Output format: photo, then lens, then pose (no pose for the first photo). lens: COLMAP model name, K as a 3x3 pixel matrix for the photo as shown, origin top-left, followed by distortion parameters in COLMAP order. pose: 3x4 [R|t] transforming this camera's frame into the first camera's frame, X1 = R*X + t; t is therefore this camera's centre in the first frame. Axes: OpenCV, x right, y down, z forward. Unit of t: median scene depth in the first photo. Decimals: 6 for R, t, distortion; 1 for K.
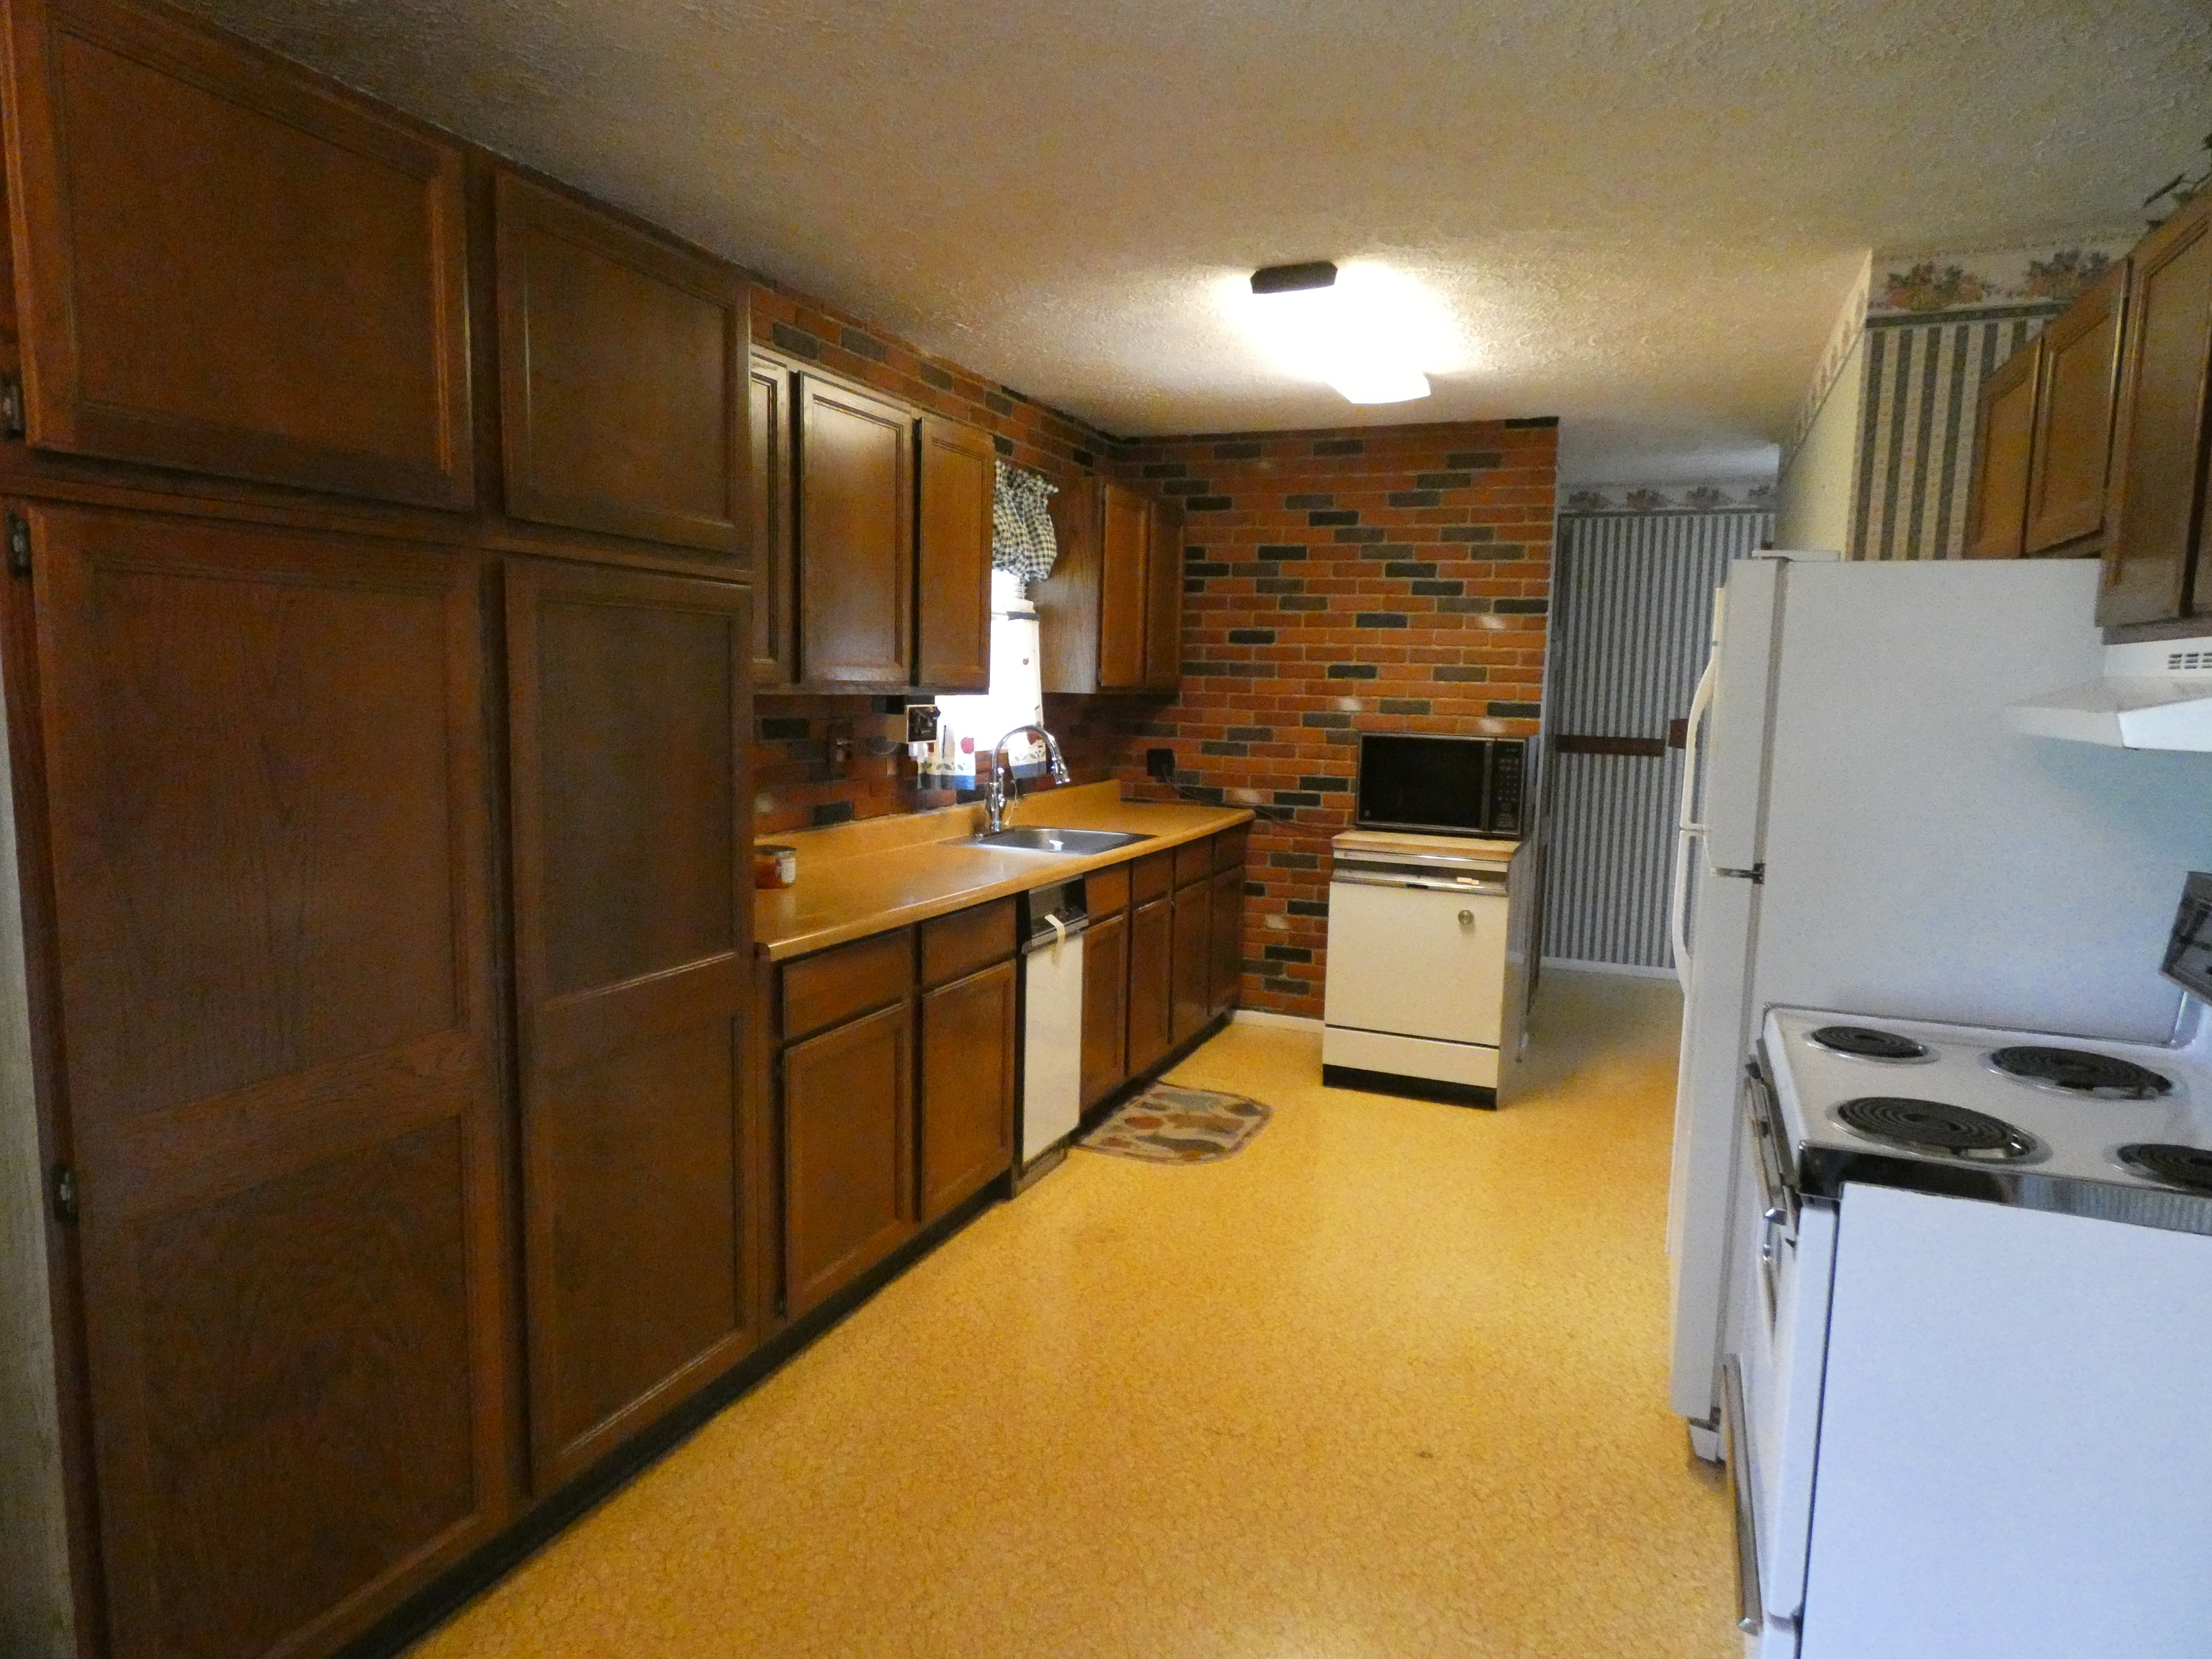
lens RADIAL K [[1339.9, 0, 1119.0], [0, 1339.9, 835.7], [0, 0, 1]] dist [0.005417, -0.006758]
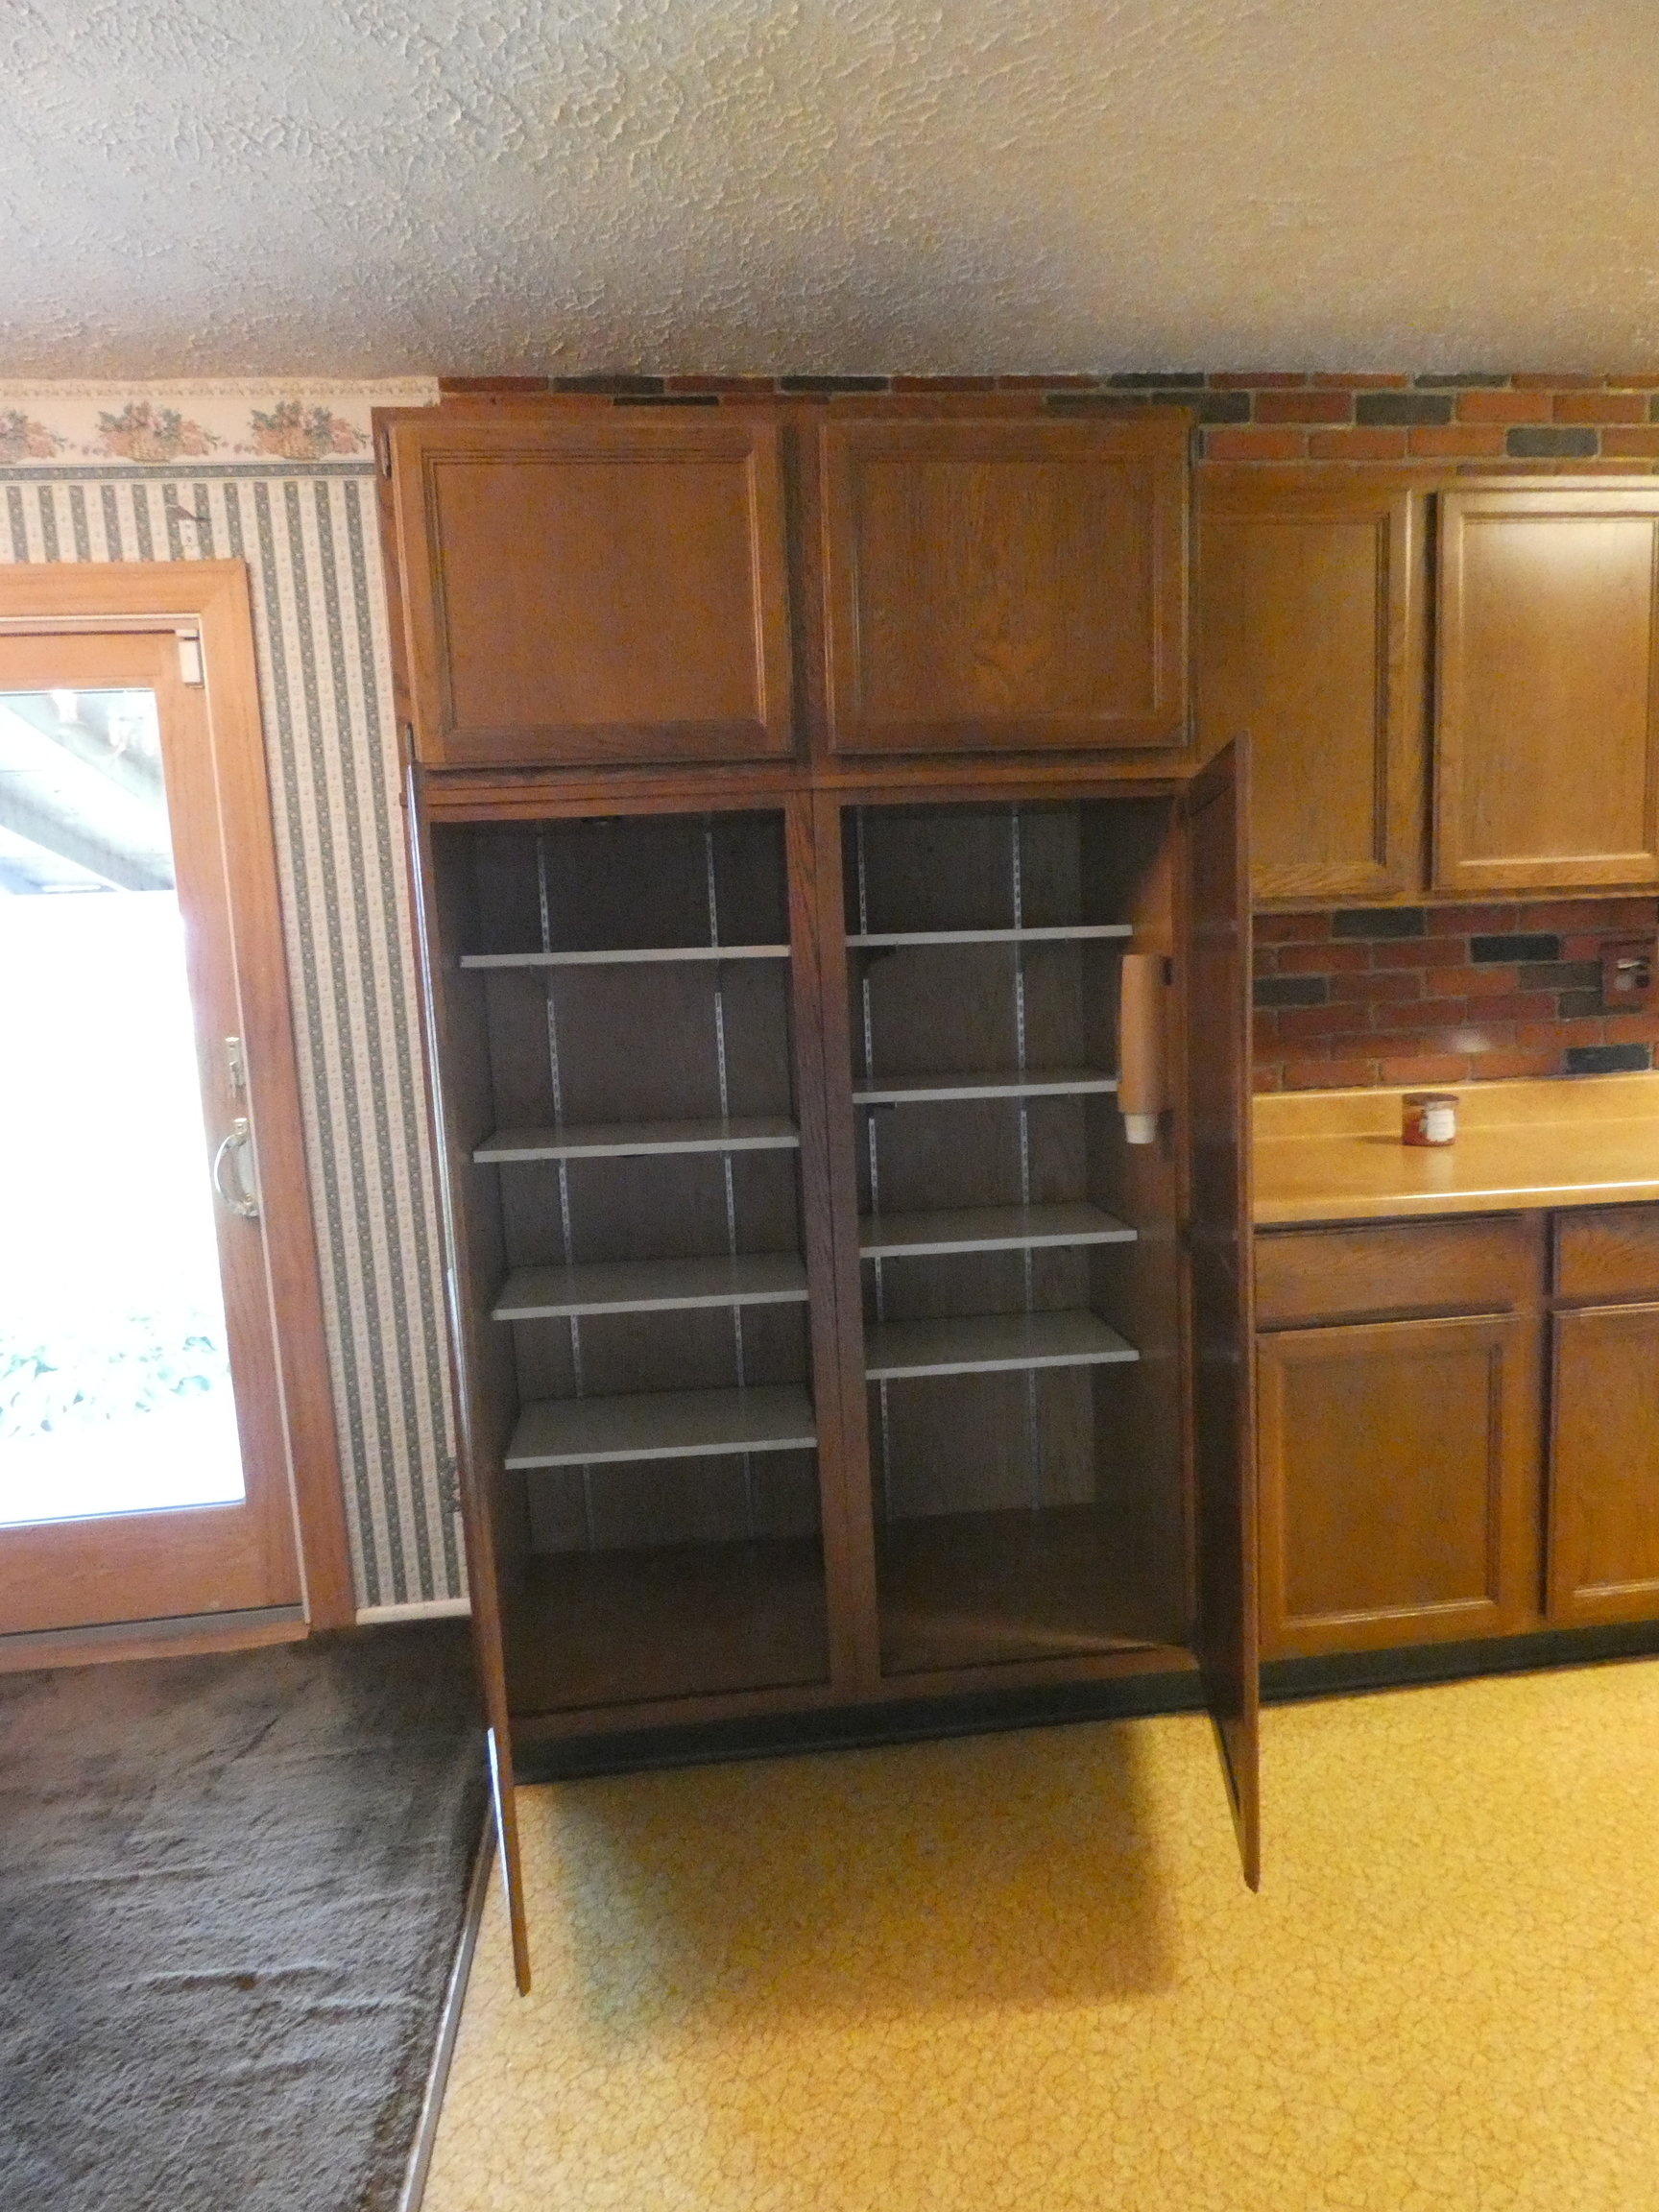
lens RADIAL K [[1339.9, 0, 830.1], [0, 1339.9, 1112.4], [0, 0, 1]] dist [0.005417, -0.006758]
pose [[0.464850, 0.071611, -0.882489, 0.176242], [-0.045454, 0.997340, 0.056989, -0.006767], [0.884222, 0.013621, 0.466868, 0.182292]]
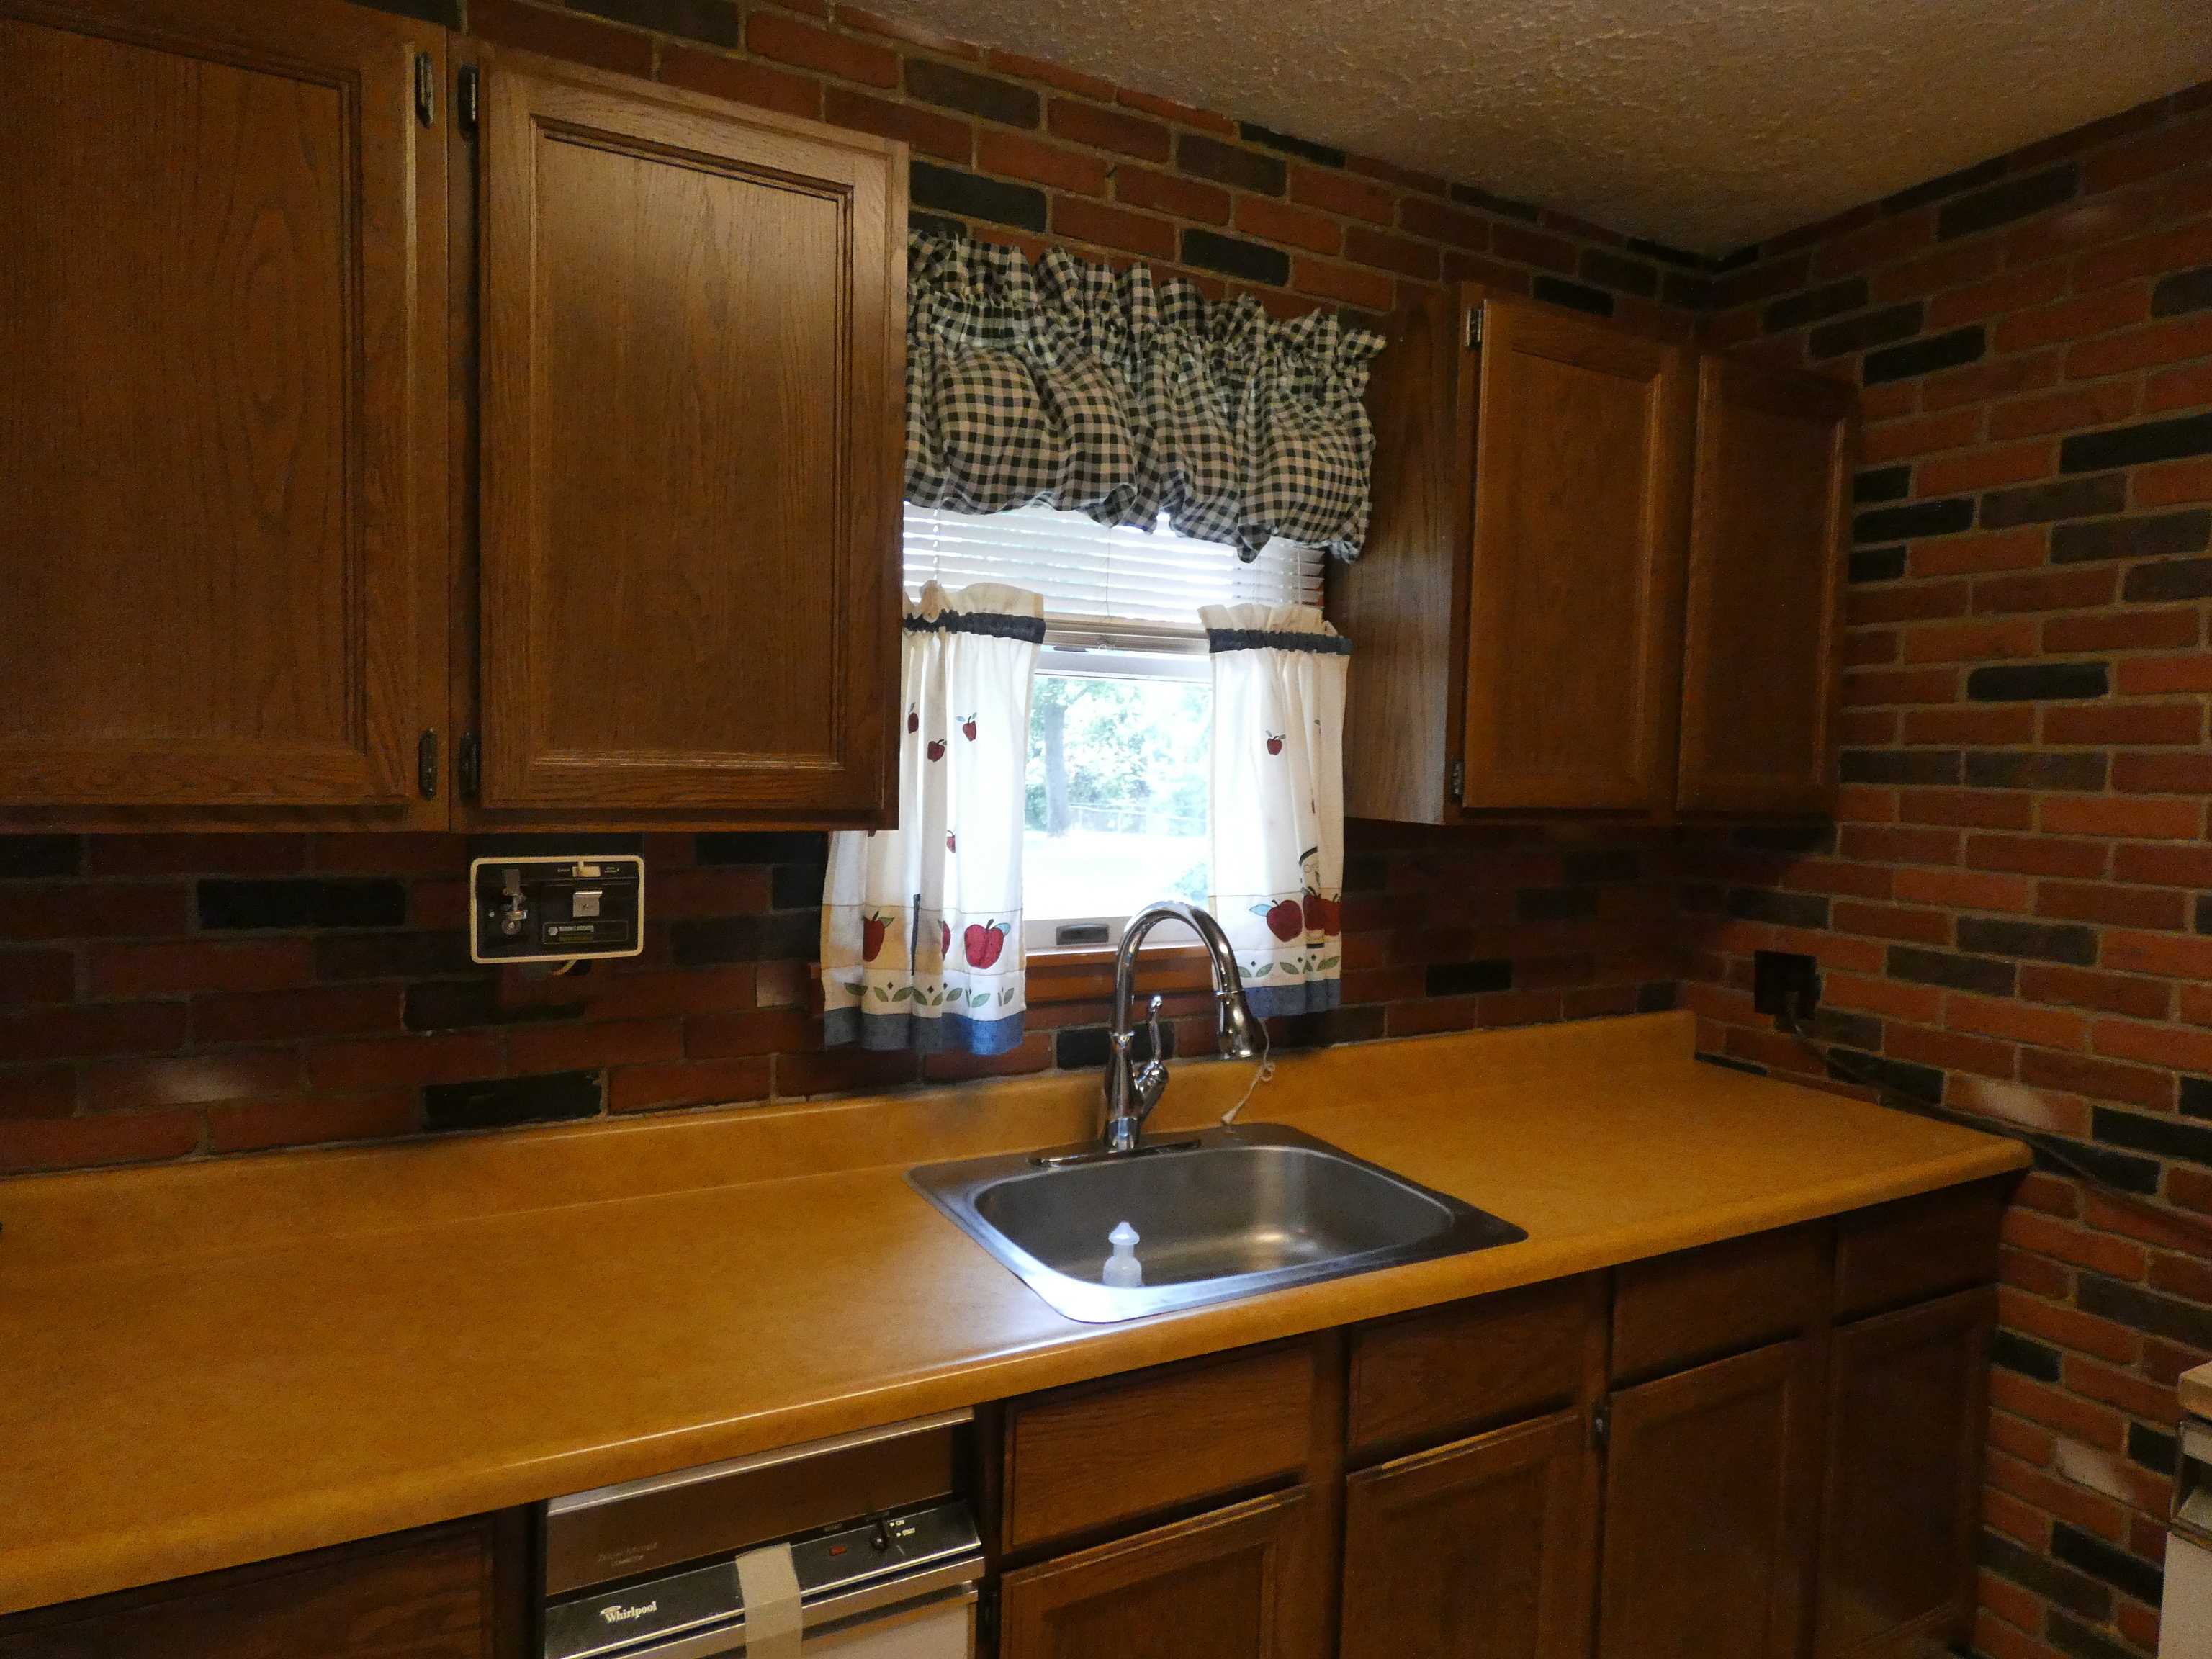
lens RADIAL K [[1339.9, 0, 1086.8], [0, 1339.9, 836.1], [0, 0, 1]] dist [0.005417, -0.006758]
pose [[0.768809, 0.034460, -0.638549, 0.136252], [-0.081577, 0.995674, -0.044485, -0.067267], [0.634254, 0.086291, 0.768294, 0.548364]]
